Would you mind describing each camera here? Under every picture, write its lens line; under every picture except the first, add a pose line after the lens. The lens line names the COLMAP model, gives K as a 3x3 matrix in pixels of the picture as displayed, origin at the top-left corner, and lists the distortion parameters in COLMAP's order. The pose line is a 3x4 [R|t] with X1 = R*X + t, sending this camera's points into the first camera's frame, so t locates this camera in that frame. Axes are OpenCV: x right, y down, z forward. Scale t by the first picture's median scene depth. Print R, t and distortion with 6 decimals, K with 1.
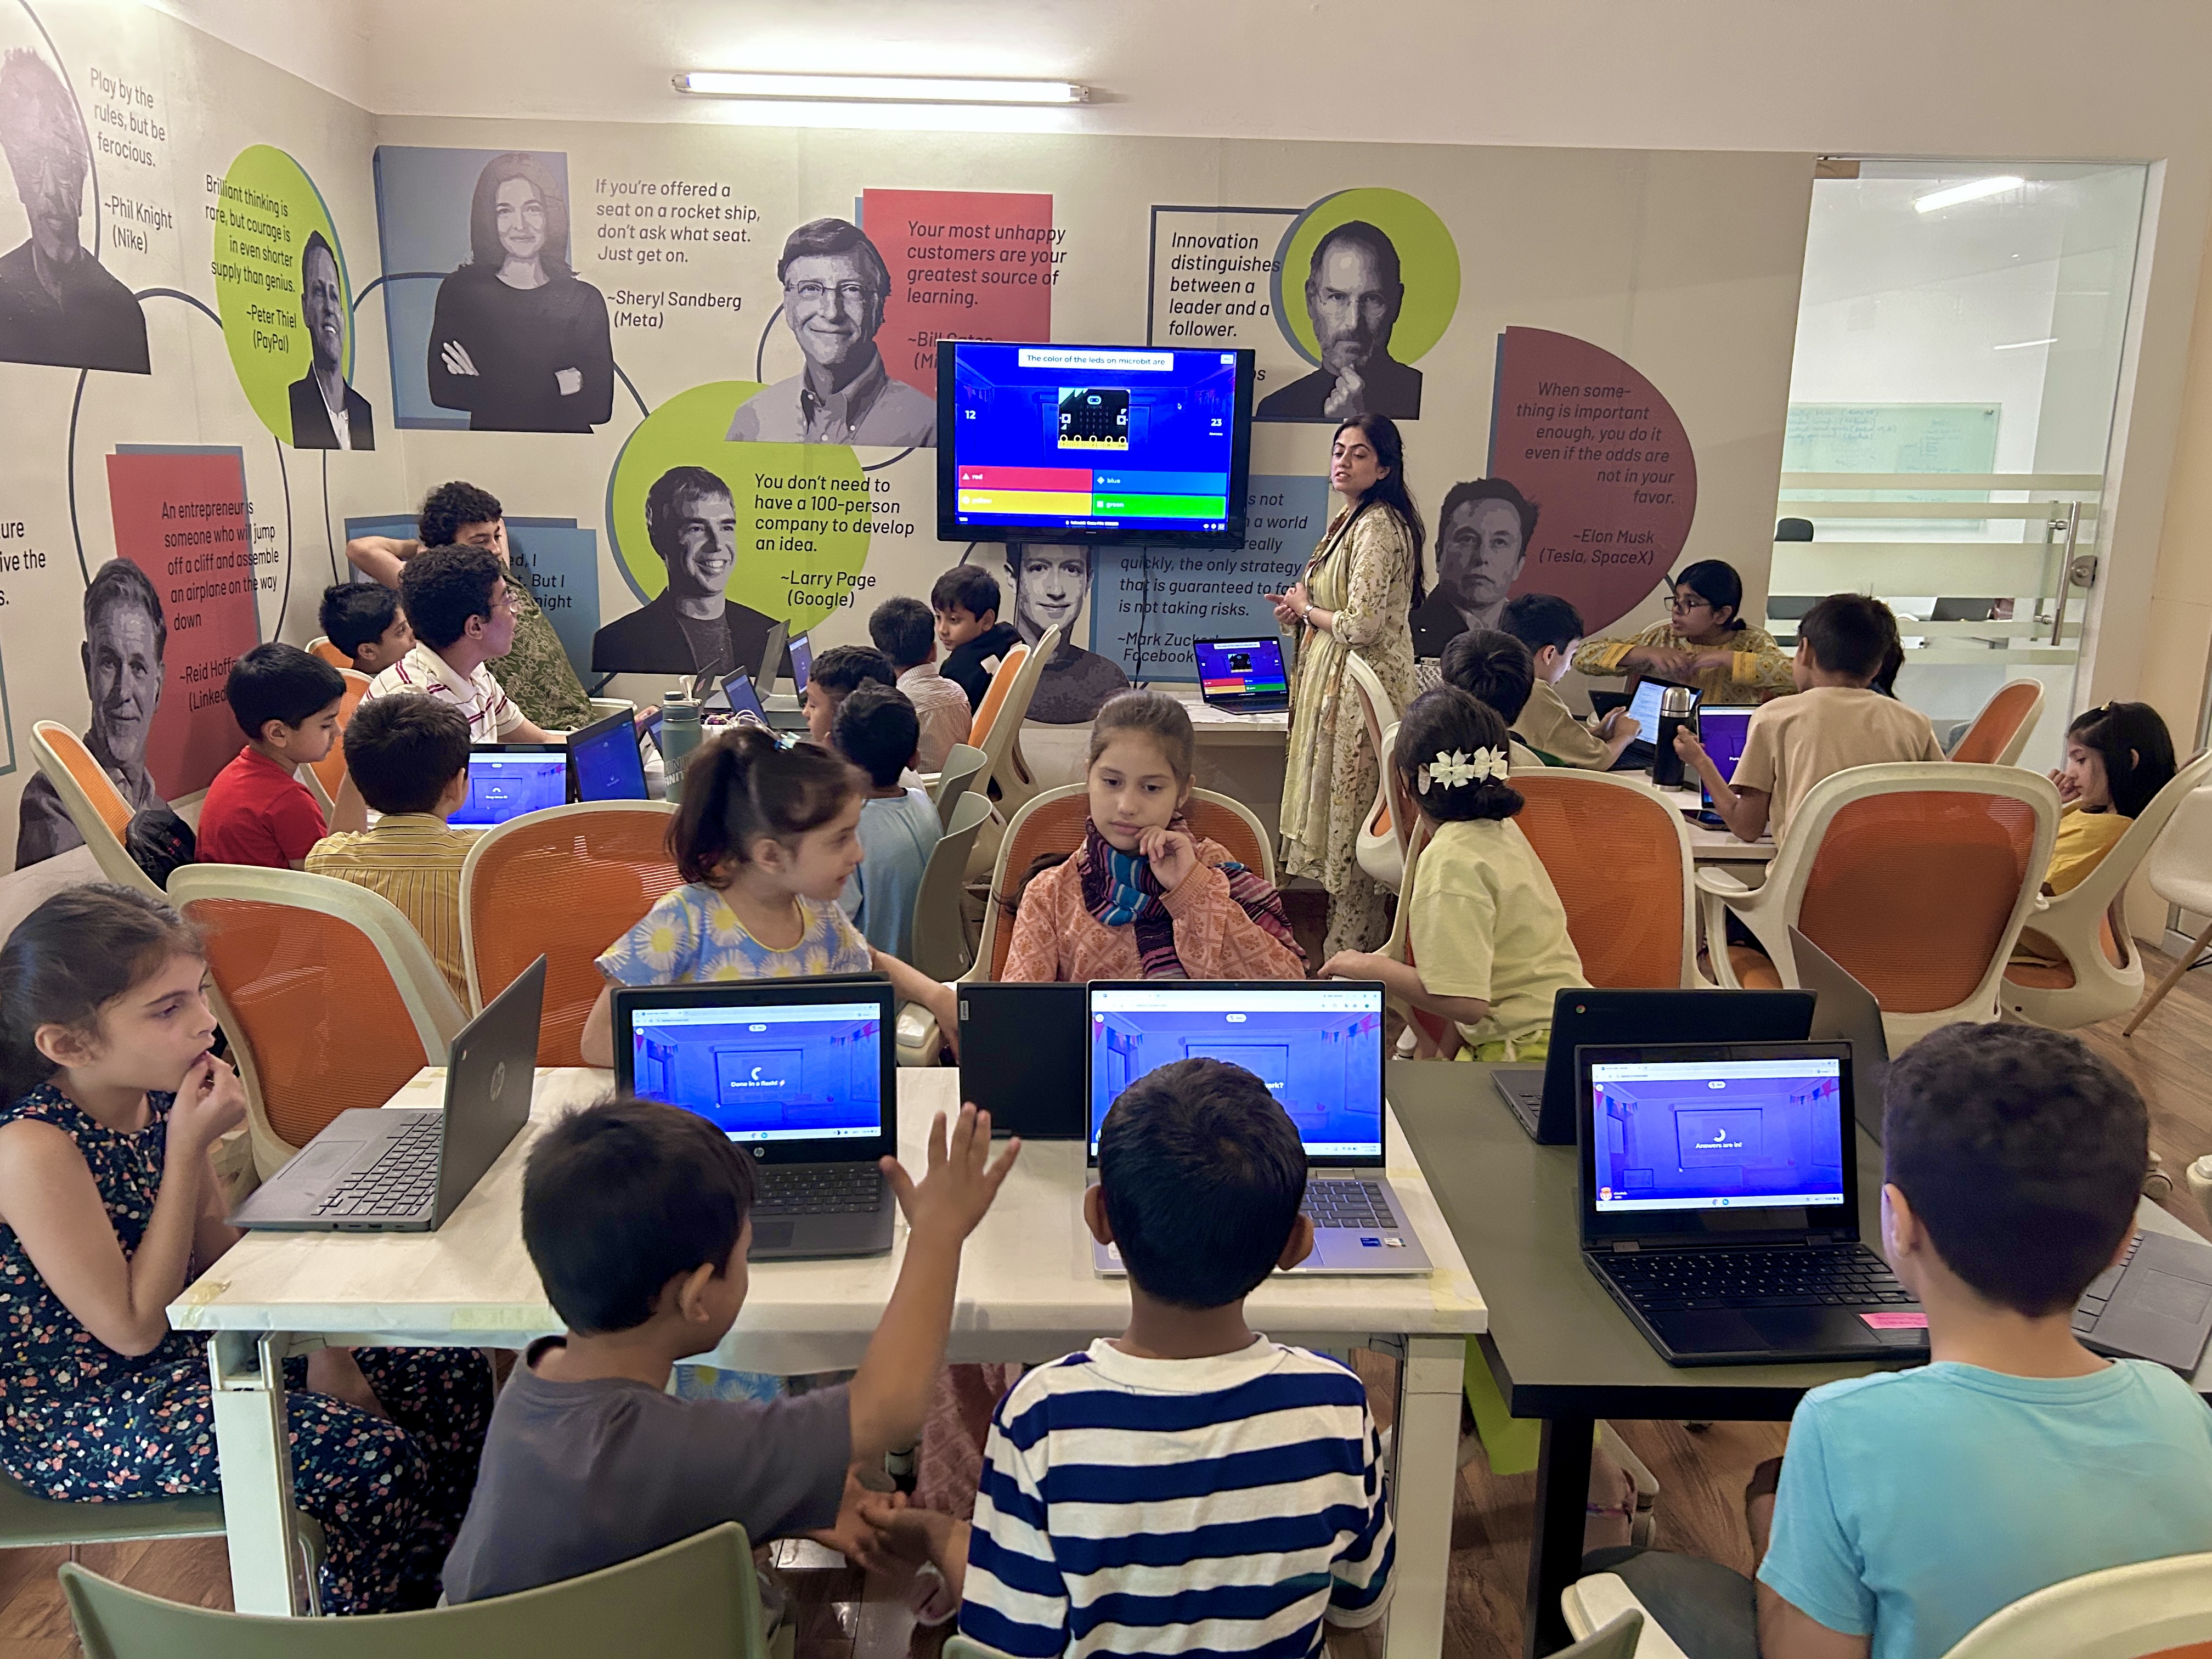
lens RADIAL K [[1706.6, 0, 1085.4], [0, 1706.6, 850.5], [0, 0, 1]] dist [0.021826, -0.022761]
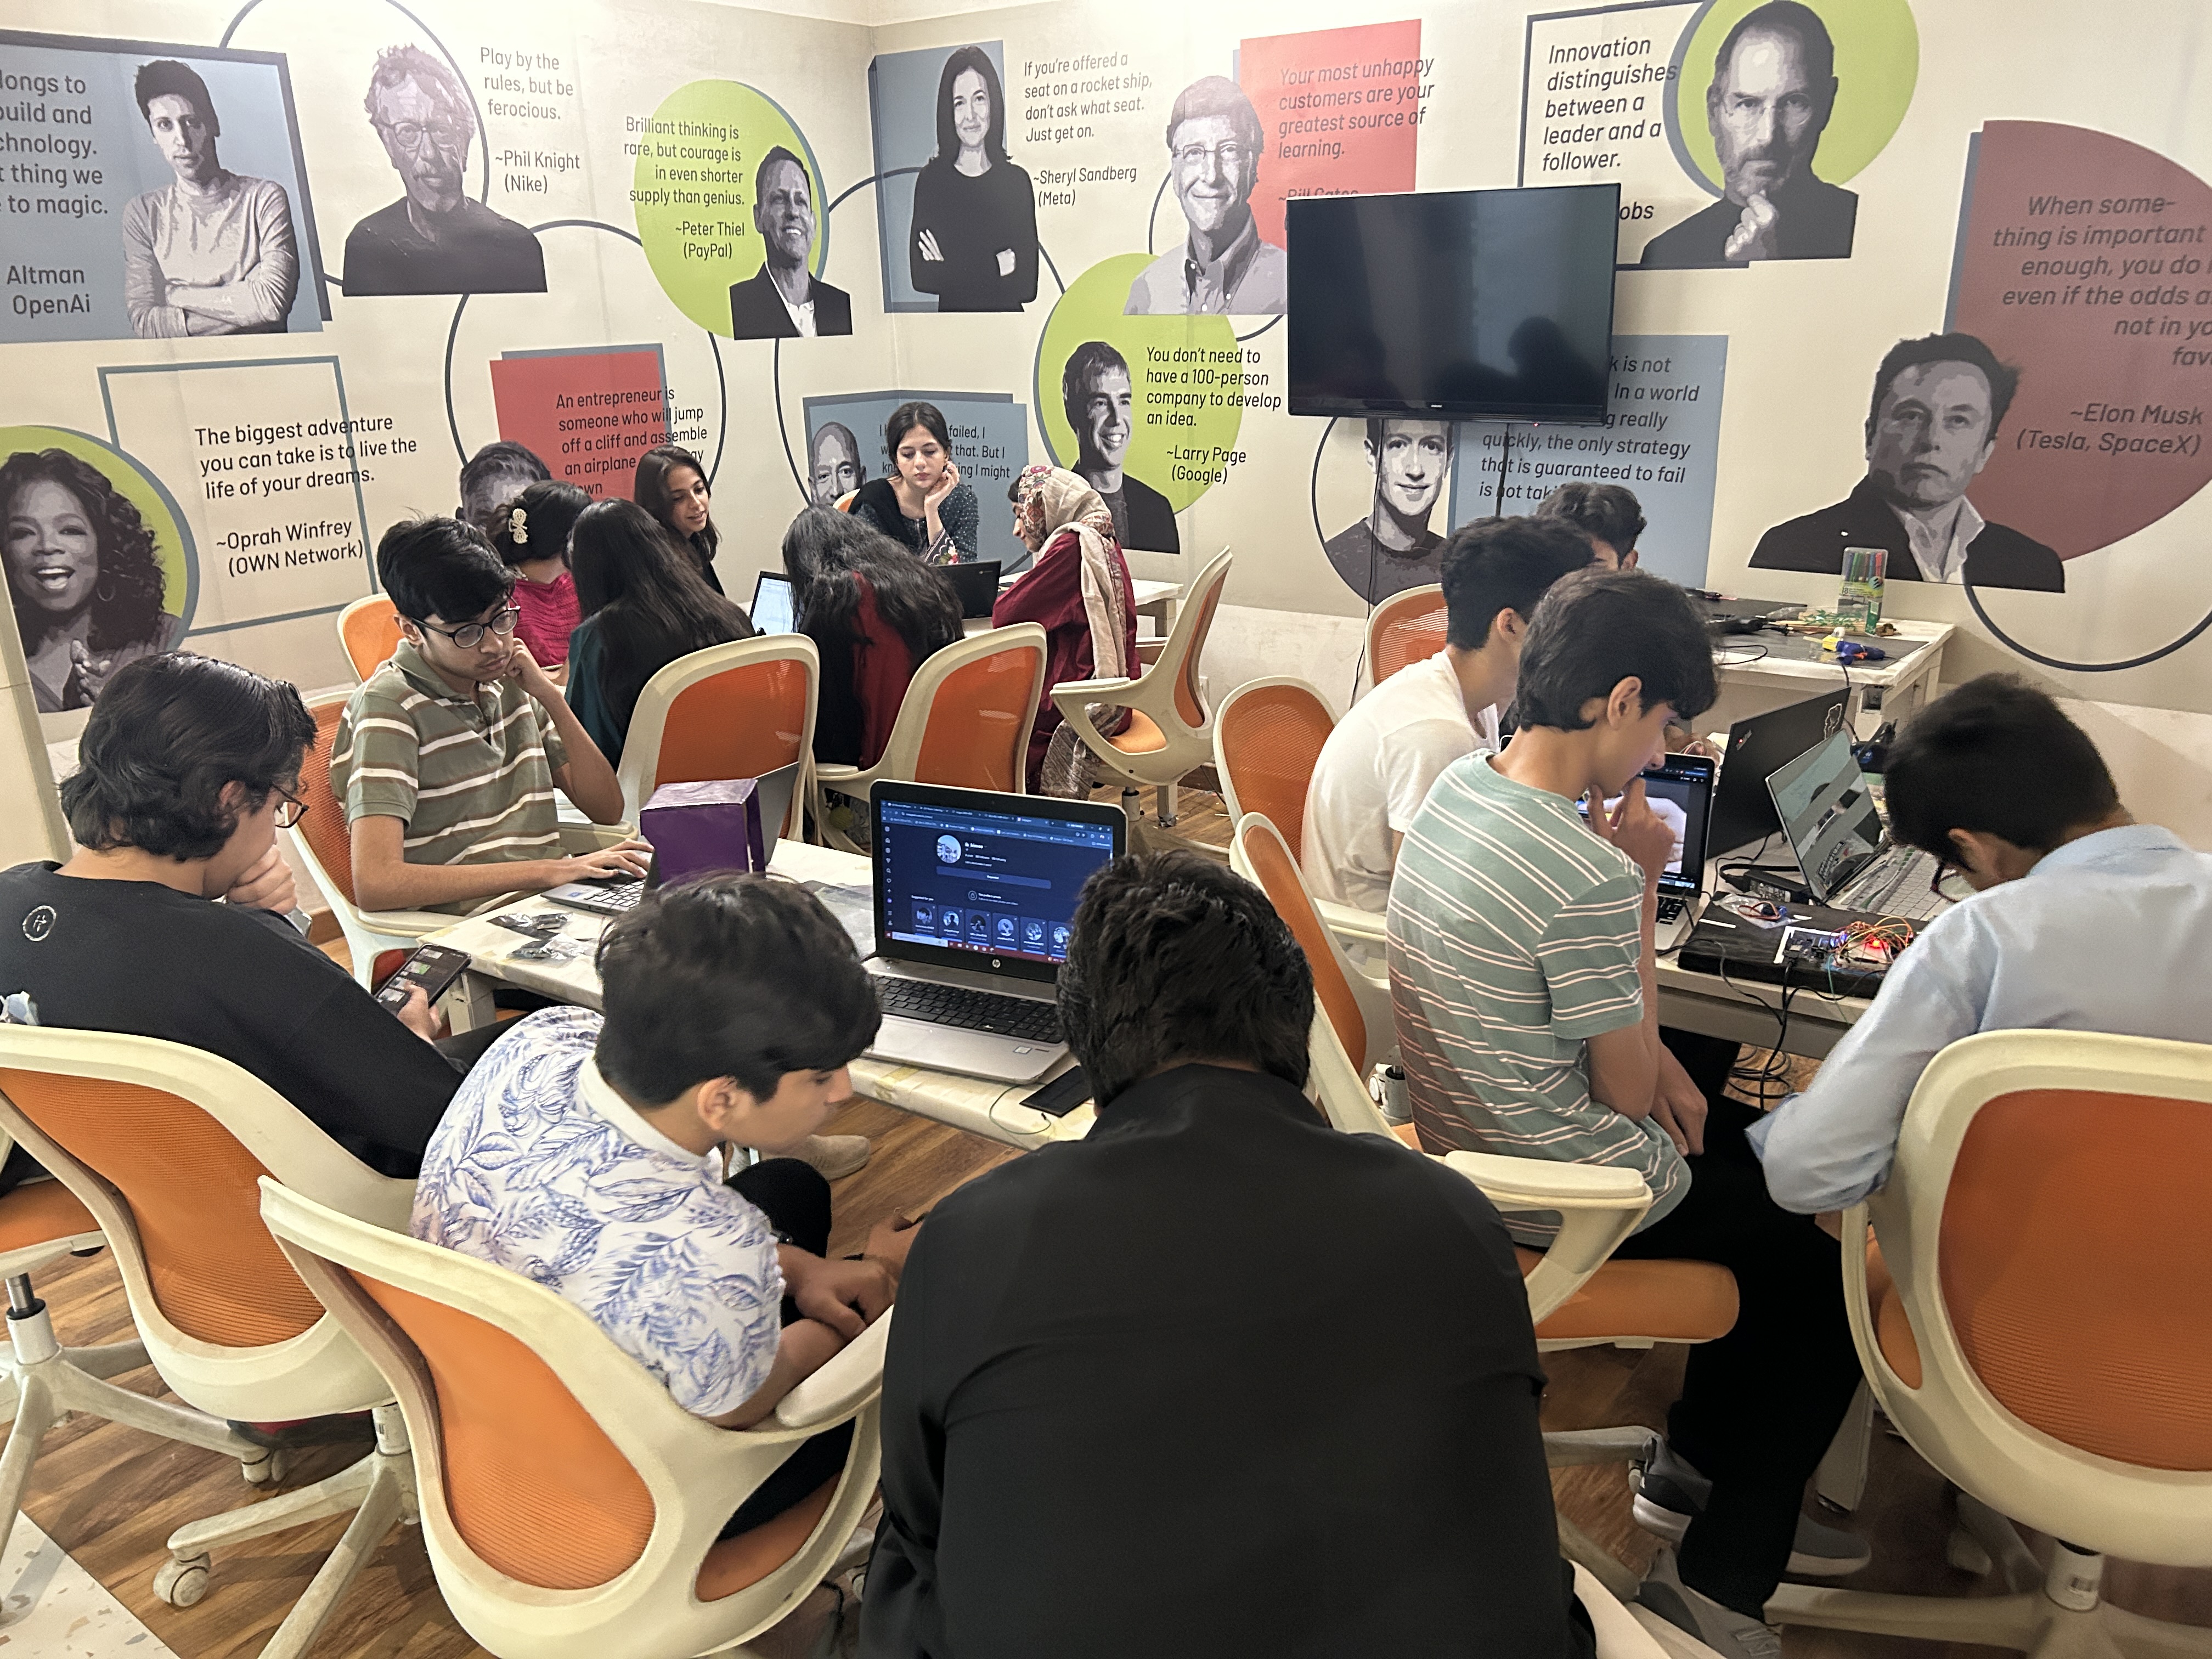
lens RADIAL K [[1706.6, 0, 1092.6], [0, 1706.6, 847.8], [0, 0, 1]] dist [0.021826, -0.022761]
pose [[0.785128, 0.157275, -0.599031, 0.438480], [-0.098819, 0.986640, 0.129523, -0.057982], [0.611399, -0.042497, 0.790180, 0.176496]]
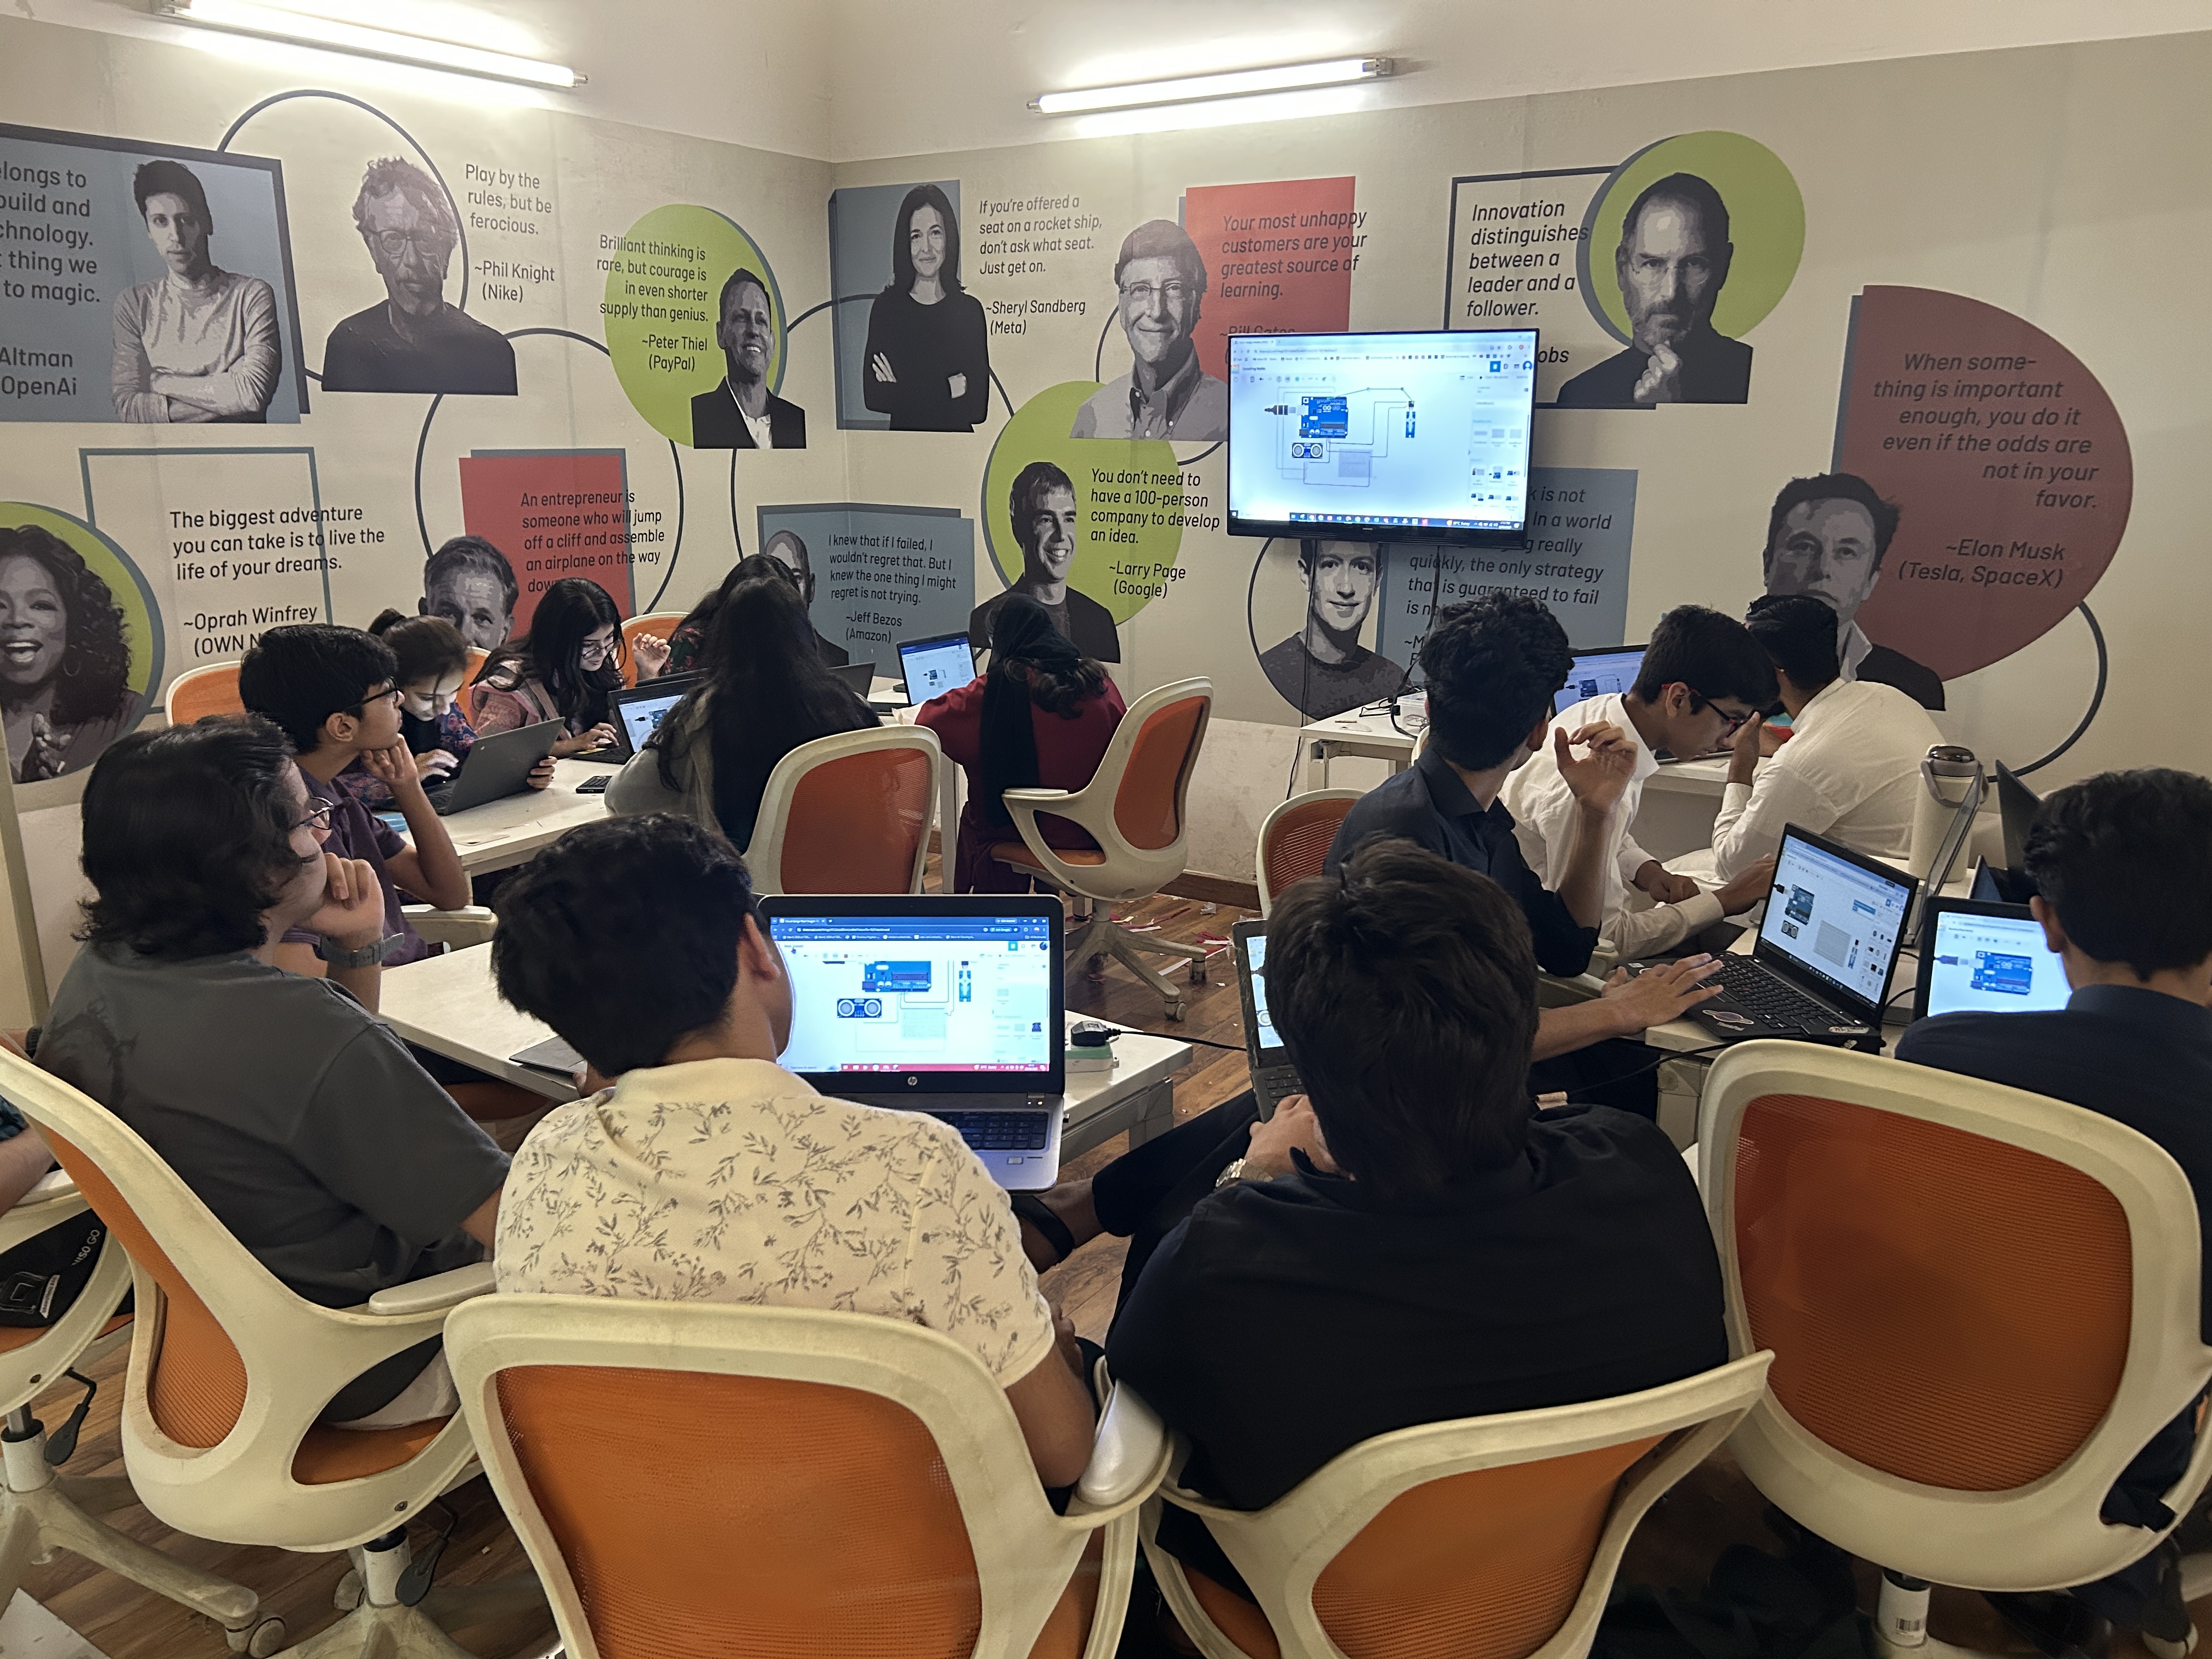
lens RADIAL K [[1706.6, 0, 1101.9], [0, 1706.6, 845.4], [0, 0, 1]] dist [0.021826, -0.022761]
pose [[0.820031, 0.124660, -0.558578, 0.439697], [-0.119899, 0.991751, 0.045312, -0.038041], [0.559620, 0.029816, 0.828213, 0.137112]]
